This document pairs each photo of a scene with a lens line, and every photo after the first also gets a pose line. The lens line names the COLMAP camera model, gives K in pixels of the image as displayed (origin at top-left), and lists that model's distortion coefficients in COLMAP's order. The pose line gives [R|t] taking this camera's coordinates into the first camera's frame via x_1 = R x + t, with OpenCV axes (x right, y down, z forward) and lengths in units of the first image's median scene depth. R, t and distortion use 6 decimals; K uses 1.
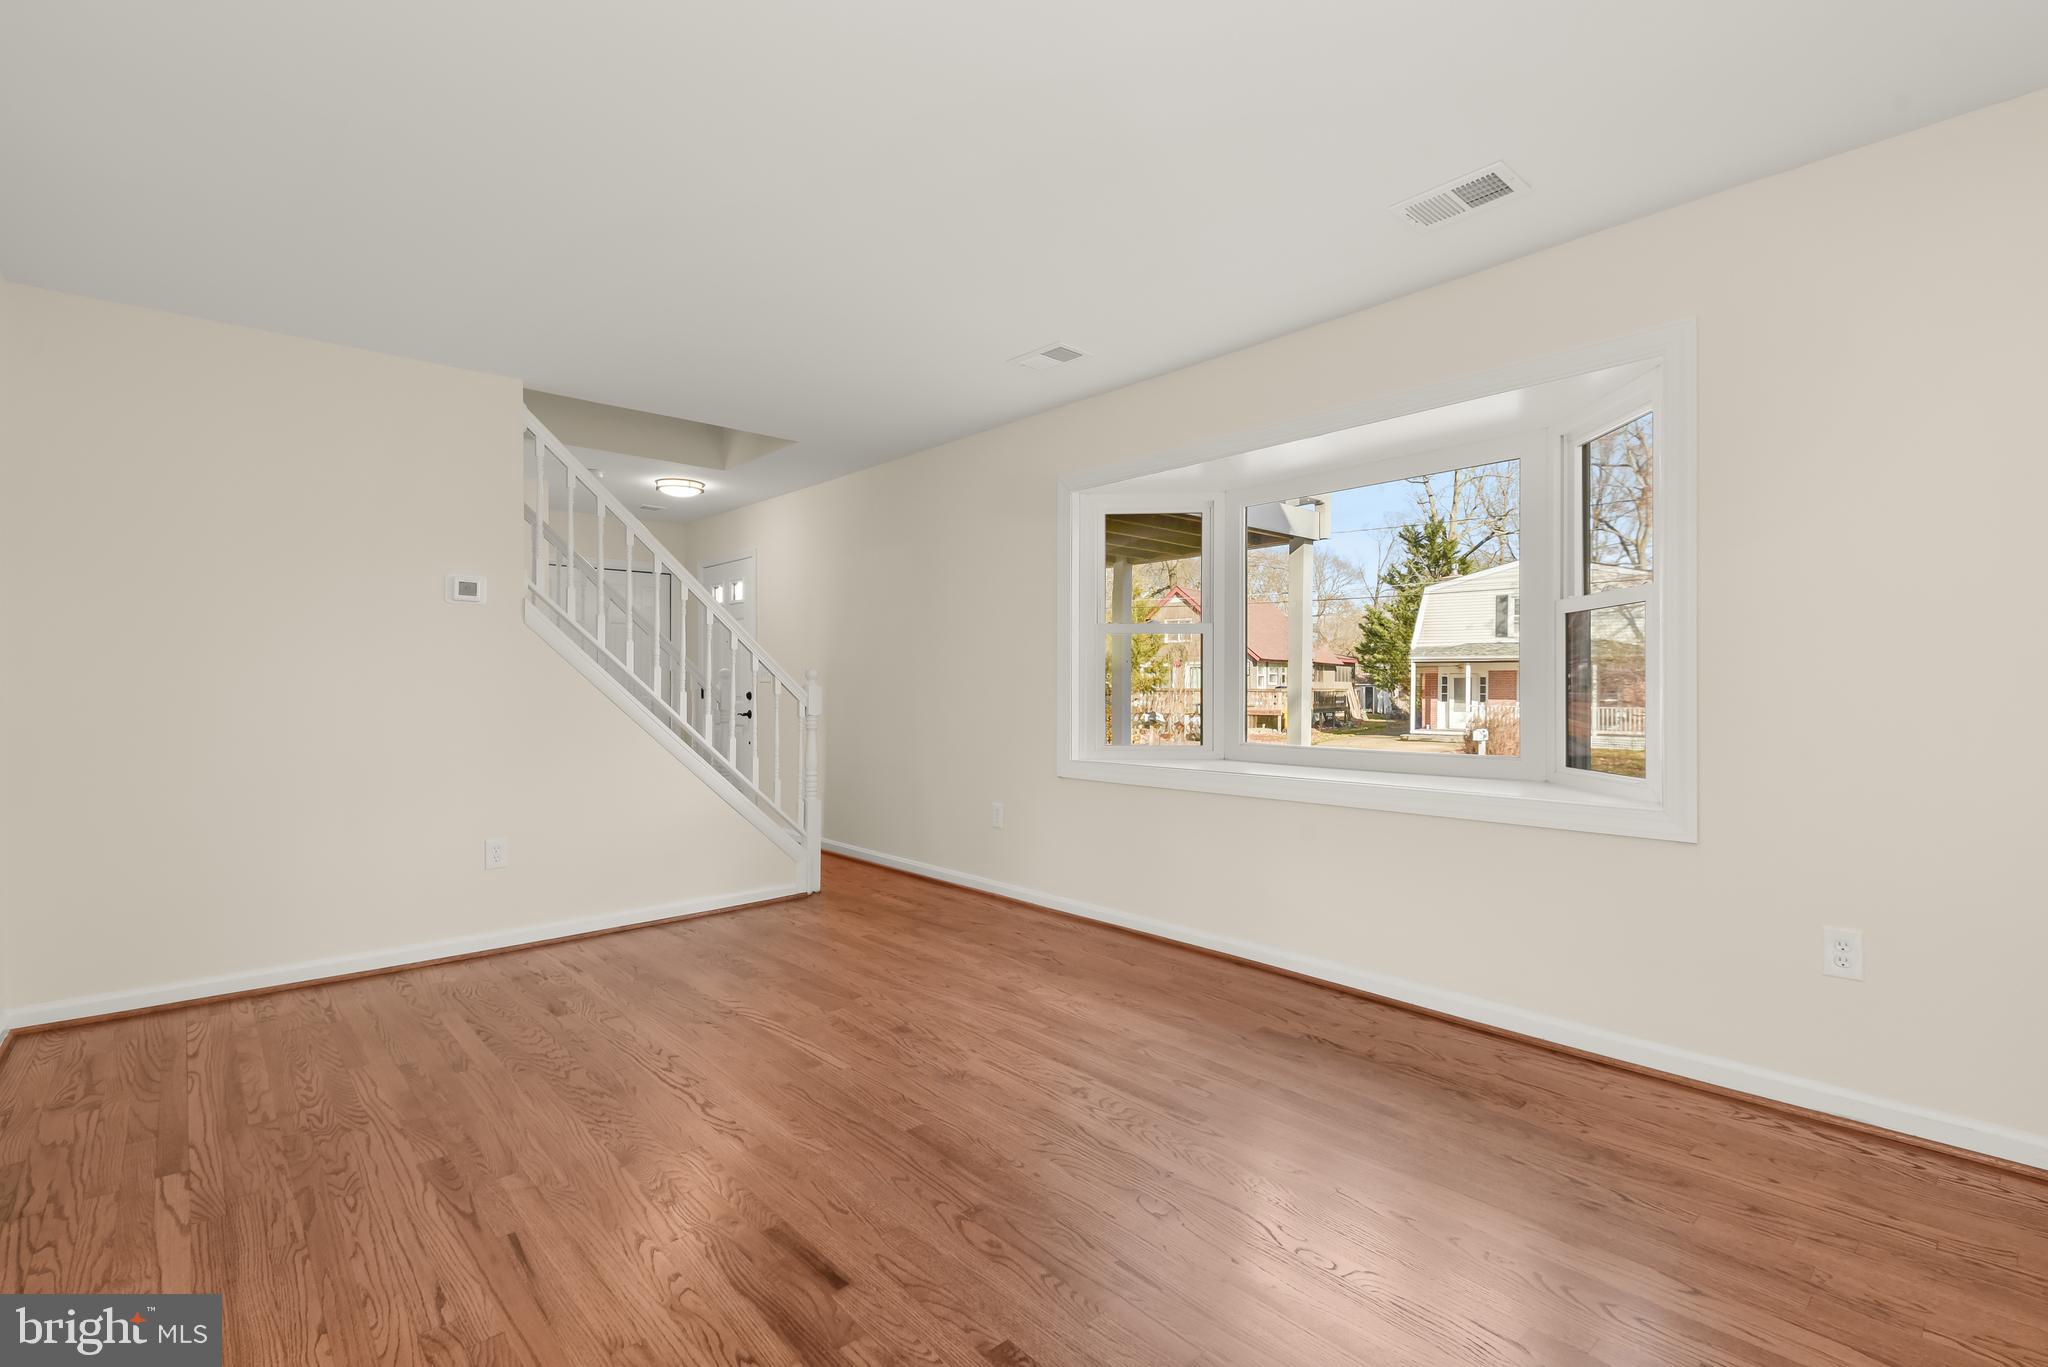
lens RADIAL K [[937.2, 0, 1024.0], [0, 937.2, 683.5], [0, 0, 1]] dist [0.029513, -0.011083]
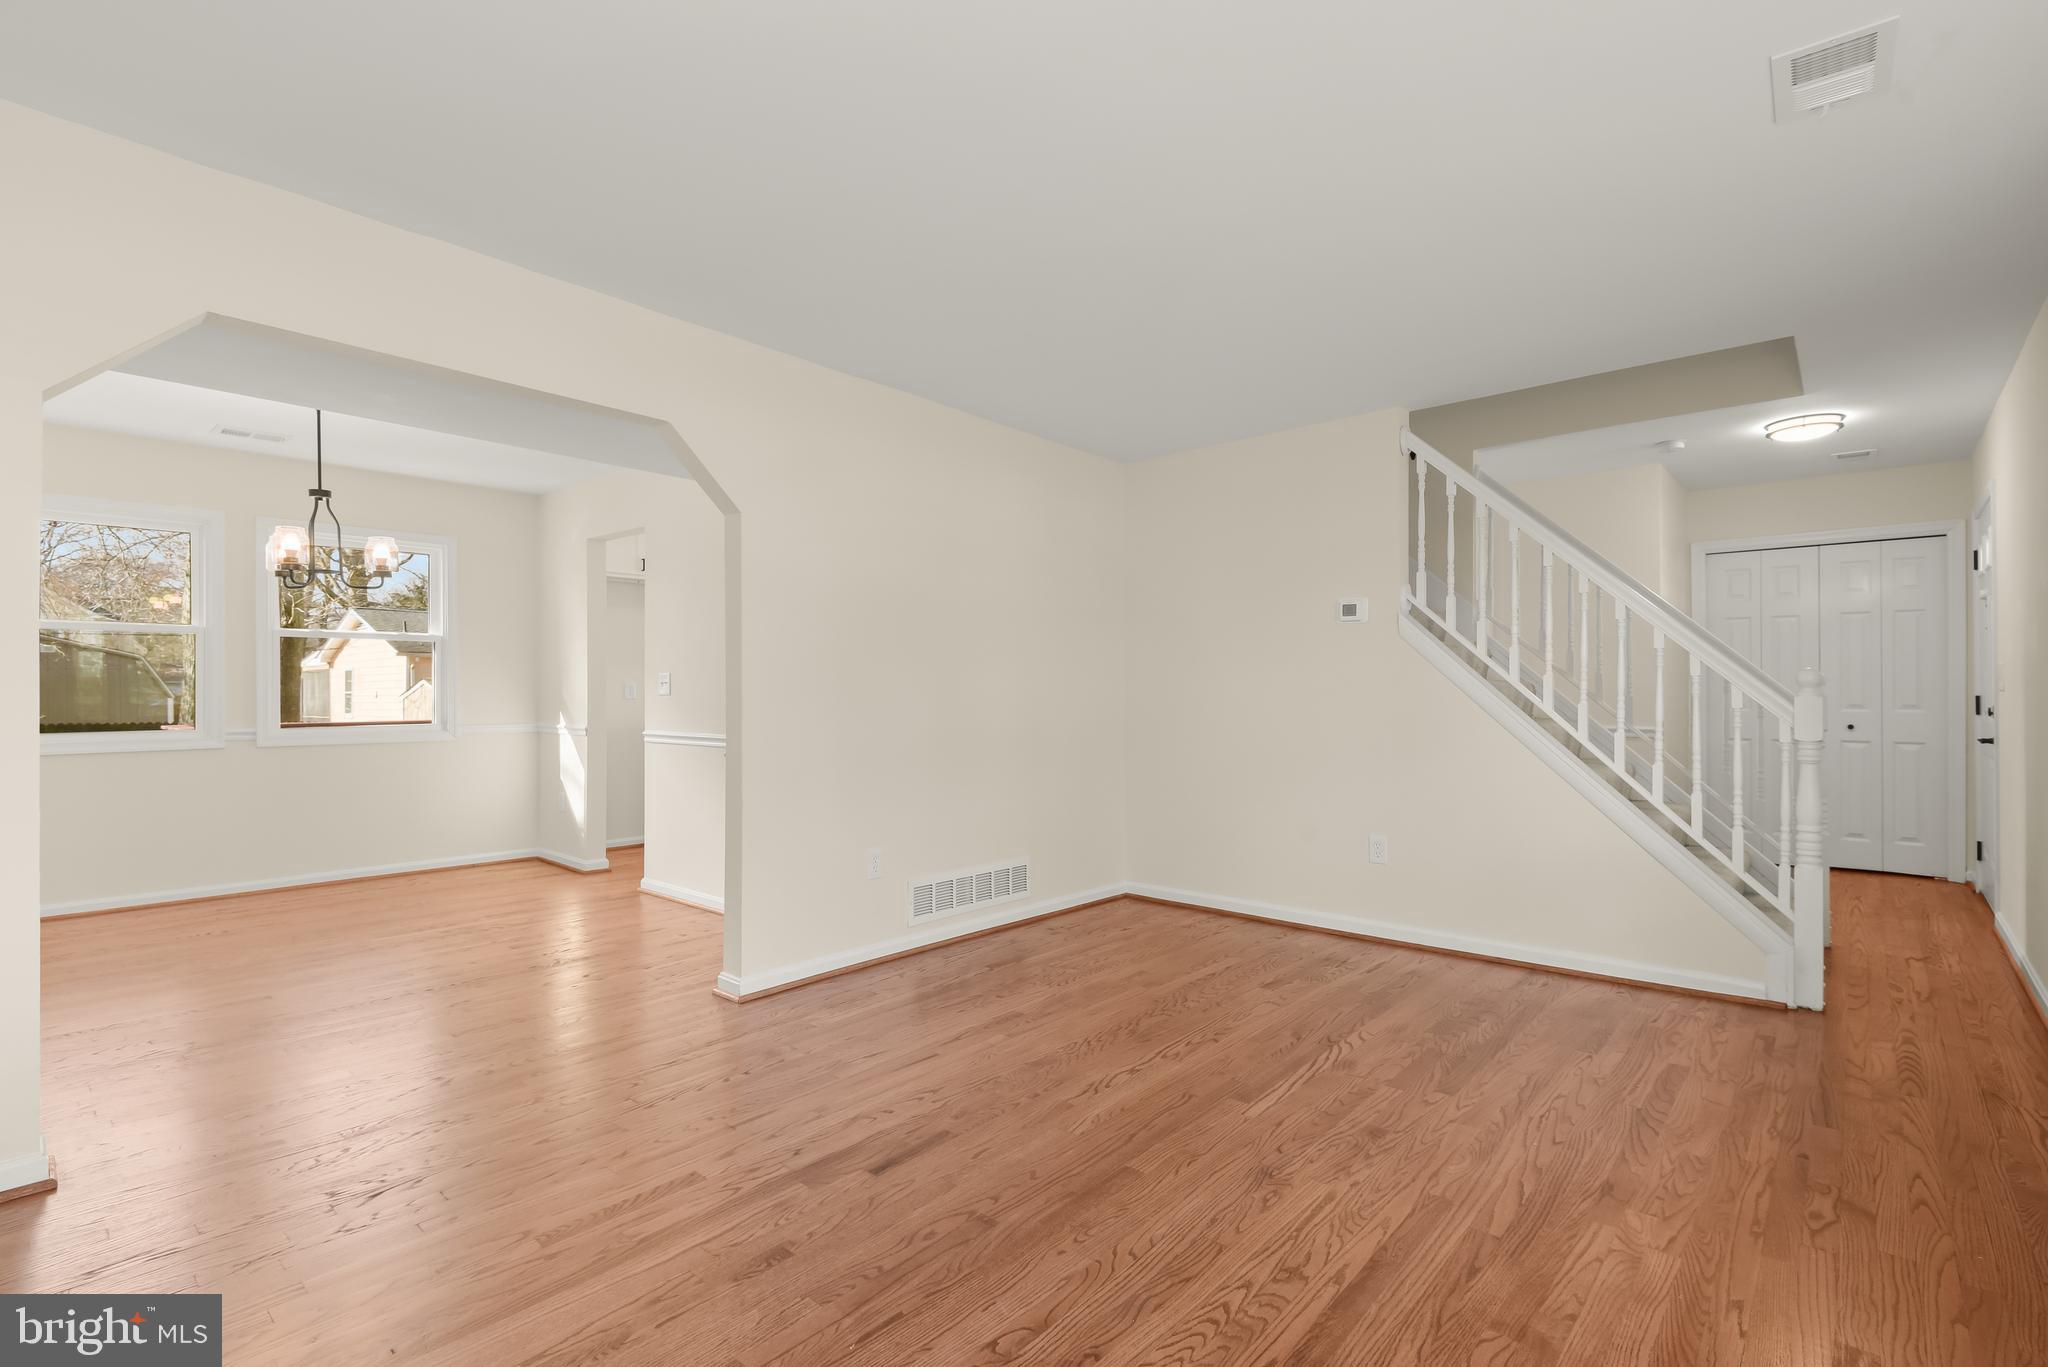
lens RADIAL K [[944.0, 0, 1015.1], [0, 944.0, 694.1], [0, 0, 1]] dist [0.006599, -0.000798]
pose [[0.114287, 0.001668, -0.993446, 0.646061], [-0.003020, 0.999995, 0.001331, 0.000180], [0.993443, 0.002848, 0.114291, 0.627439]]
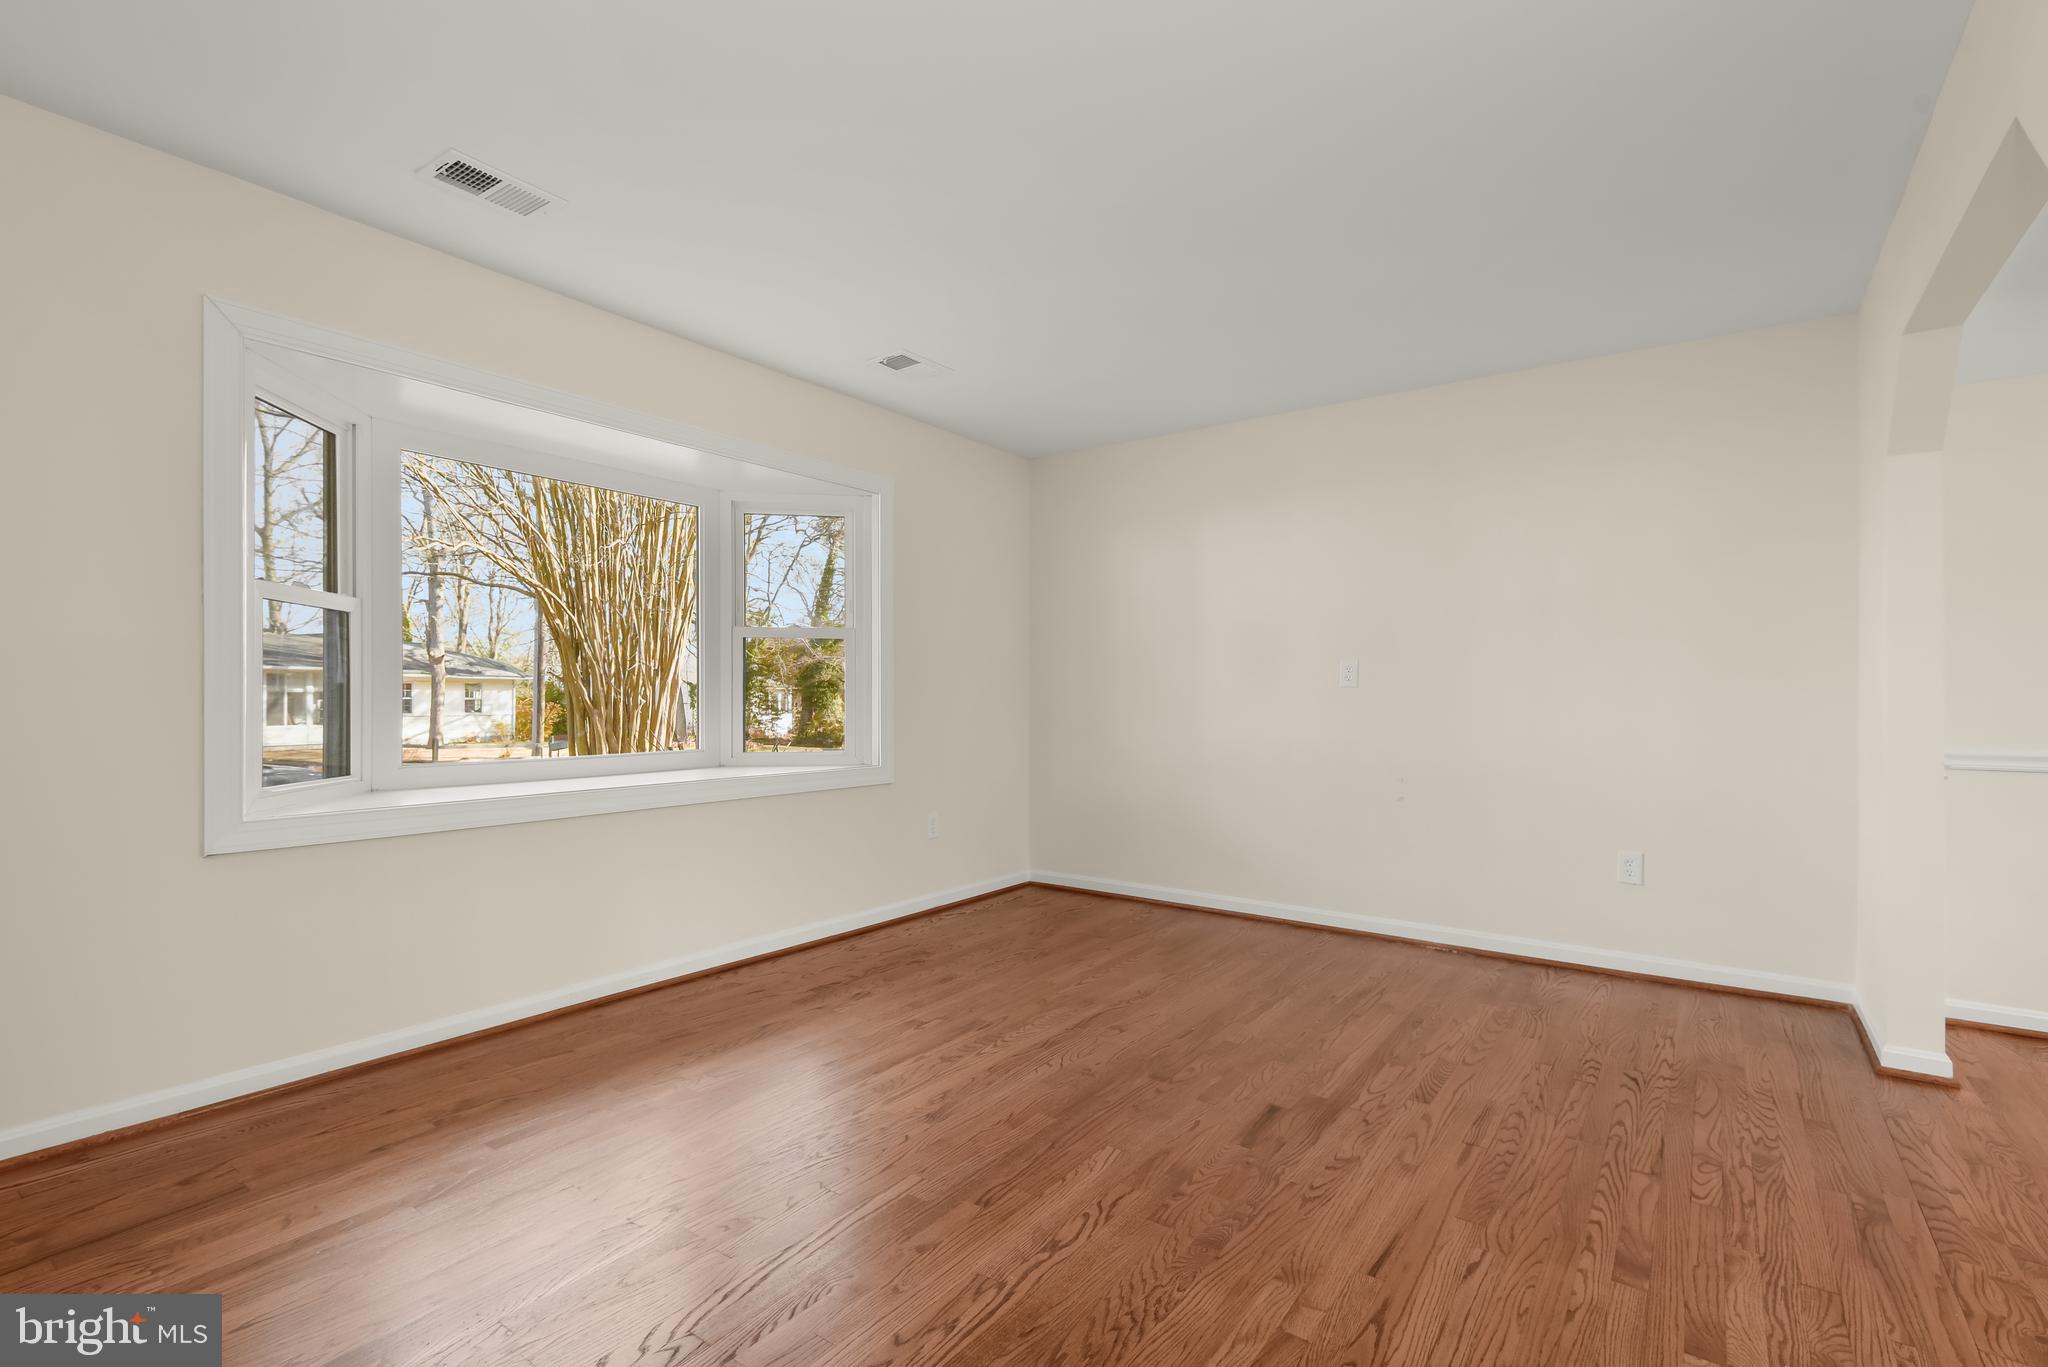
lens RADIAL K [[944.0, 0, 1015.1], [0, 944.0, 694.1], [0, 0, 1]] dist [0.006599, -0.000798]
pose [[-0.207219, 0.001081, 0.978294, -0.907382], [-0.001517, 0.999998, -0.001427, 0.009170], [-0.978293, -0.001780, -0.207217, 1.013259]]
